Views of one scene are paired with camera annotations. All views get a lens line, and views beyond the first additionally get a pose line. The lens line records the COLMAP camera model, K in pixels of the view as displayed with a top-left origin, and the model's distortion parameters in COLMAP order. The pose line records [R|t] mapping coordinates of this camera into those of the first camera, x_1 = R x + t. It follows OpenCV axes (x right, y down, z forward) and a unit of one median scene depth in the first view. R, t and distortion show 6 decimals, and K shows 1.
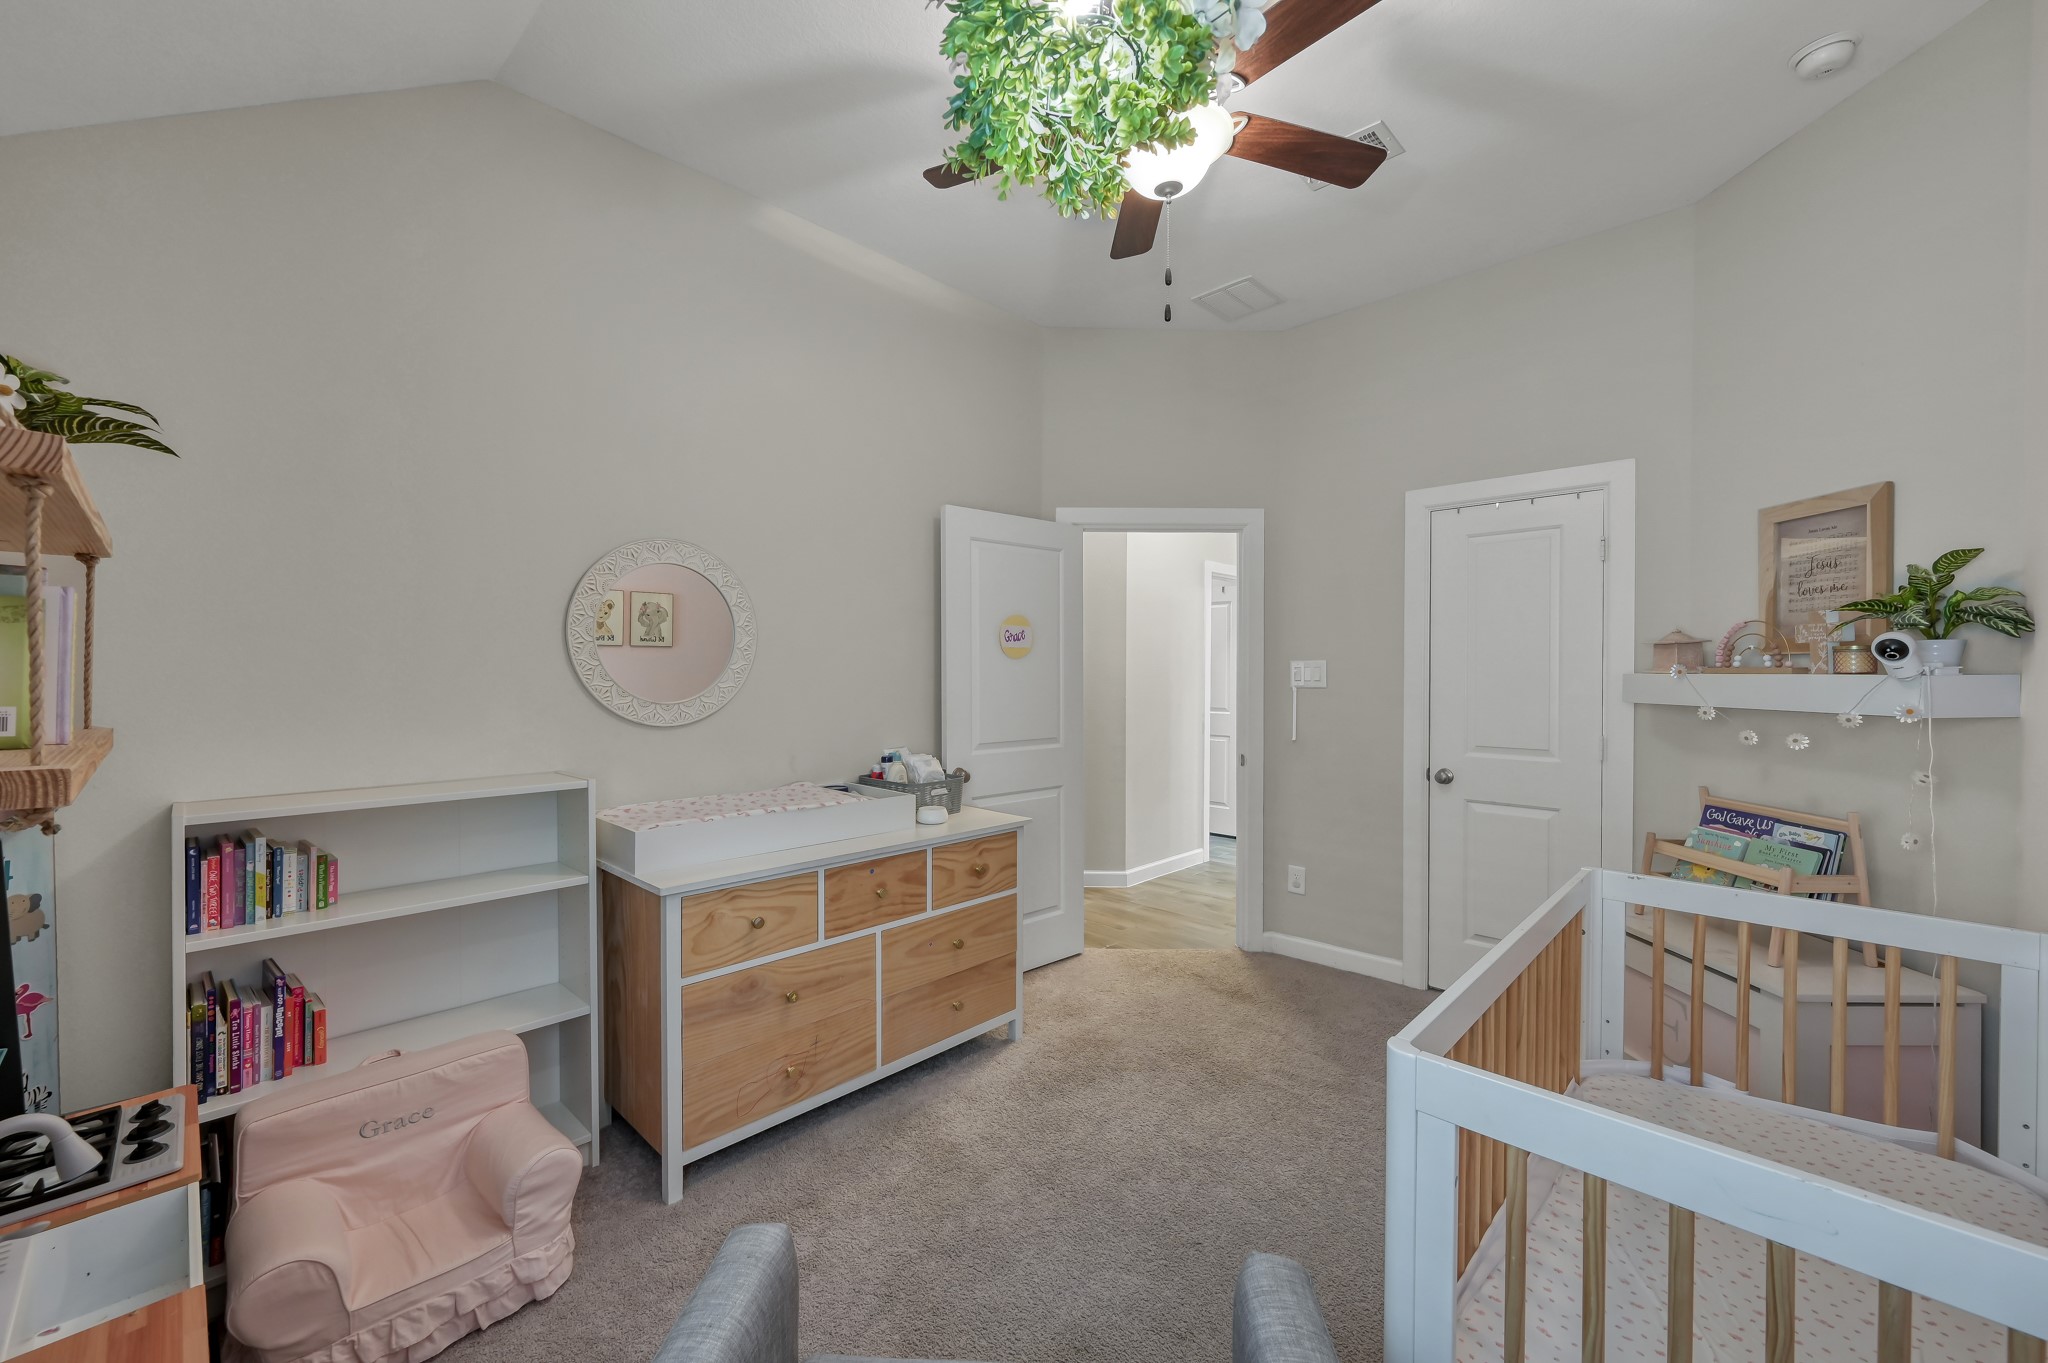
lens RADIAL K [[804.6, 0, 1027.1], [0, 804.6, 678.5], [0, 0, 1]] dist [-0.000733, 0.000117]
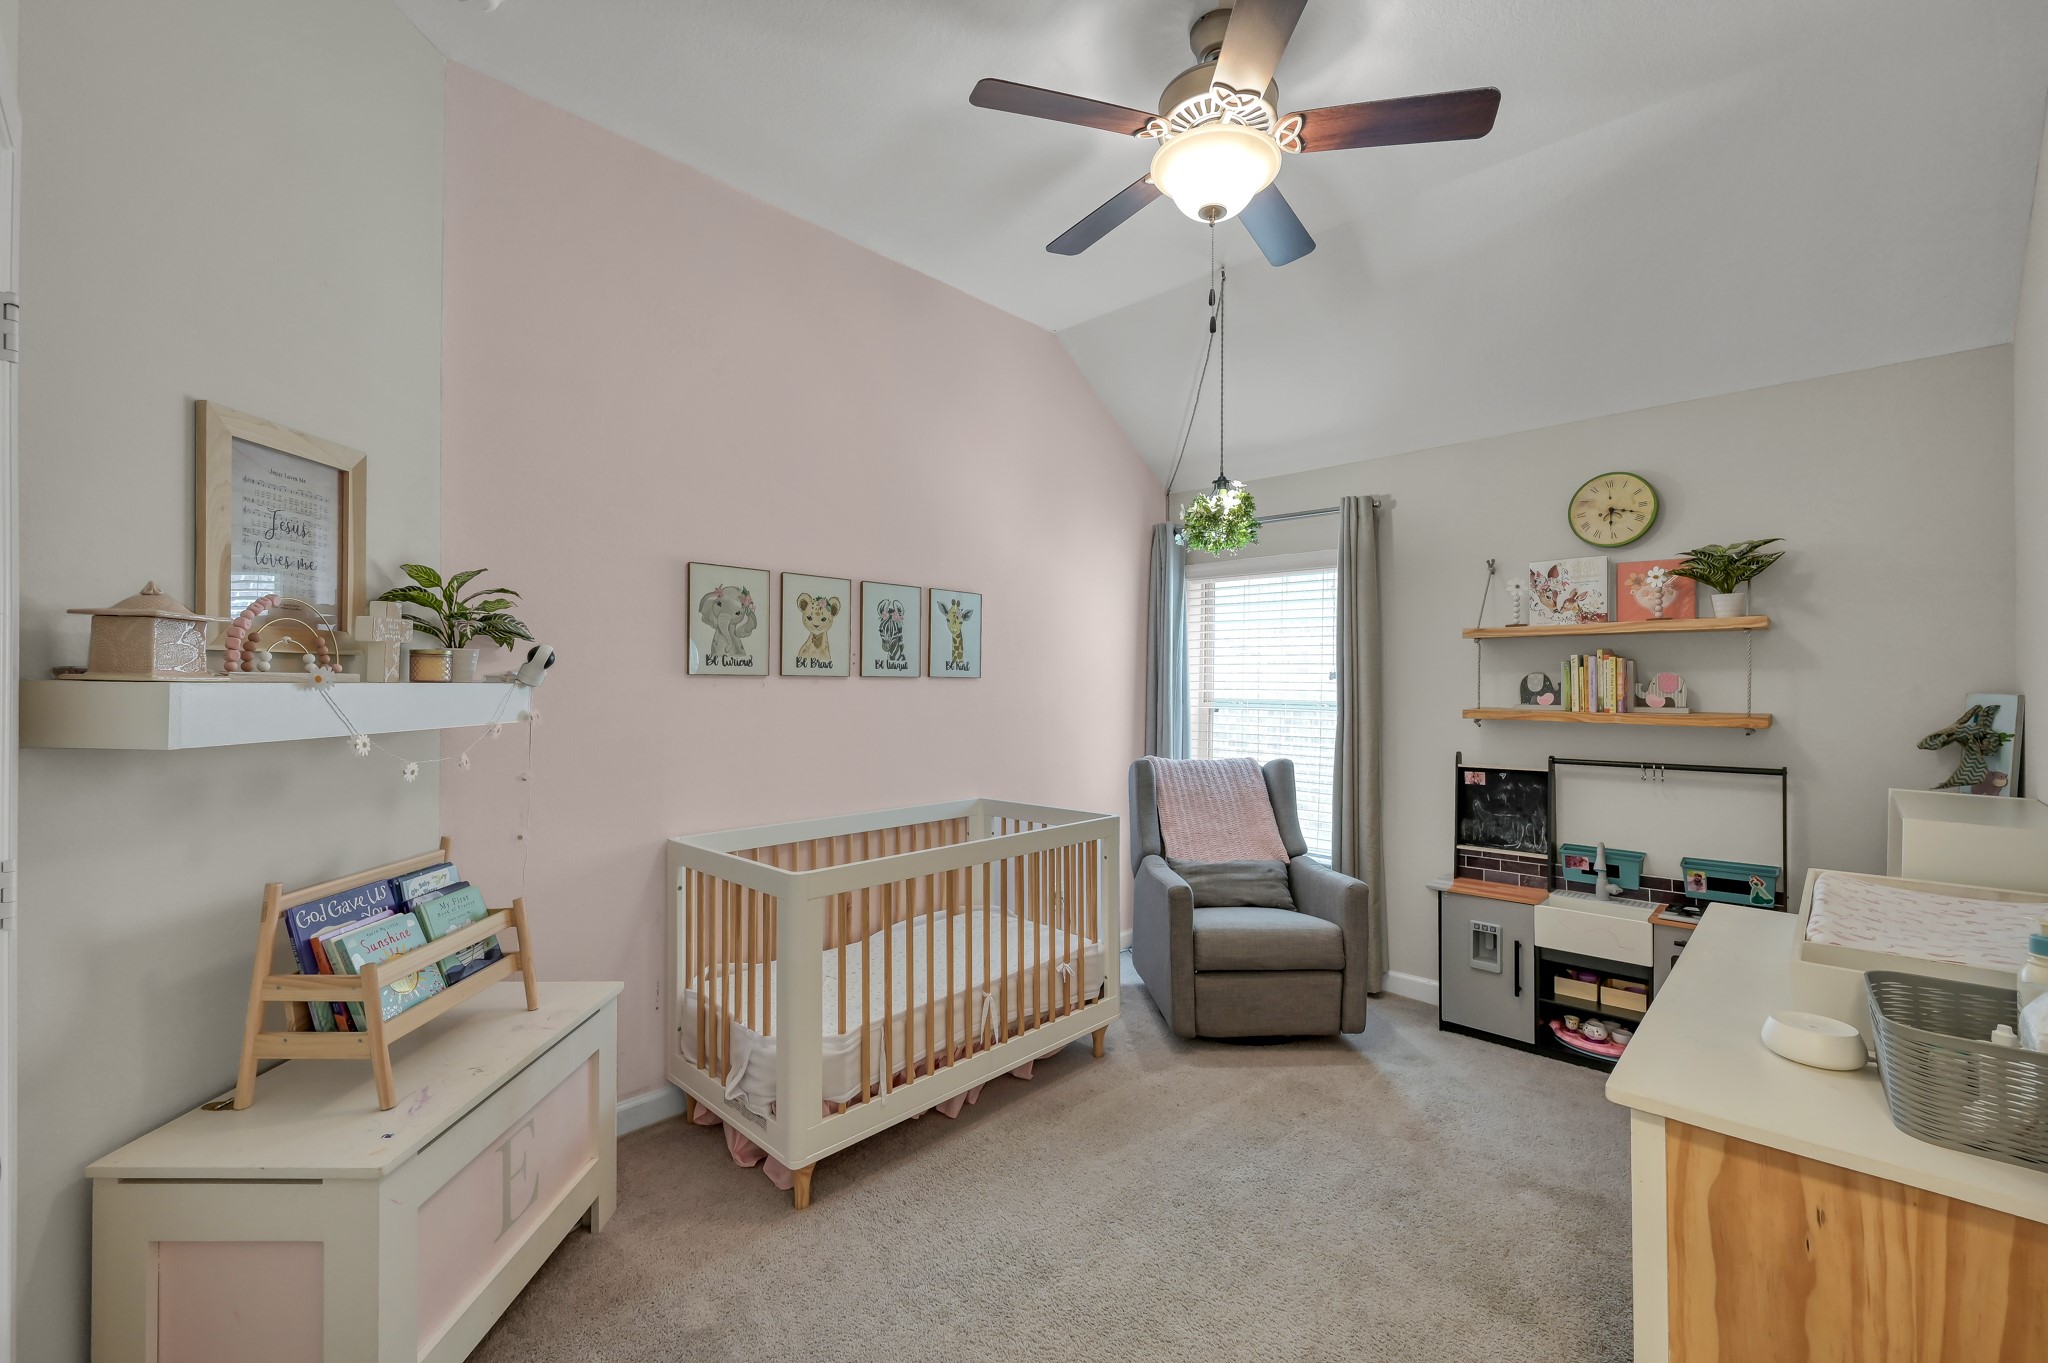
lens RADIAL K [[847.4, 0, 1023.9], [0, 847.4, 677.6], [0, 0, 1]] dist [-0.001966, 0.000655]
pose [[-0.999963, -0.006922, 0.005099, 0.342883], [-0.006903, 0.999970, 0.003620, -0.016663], [-0.005124, 0.003584, -0.999980, 1.747167]]
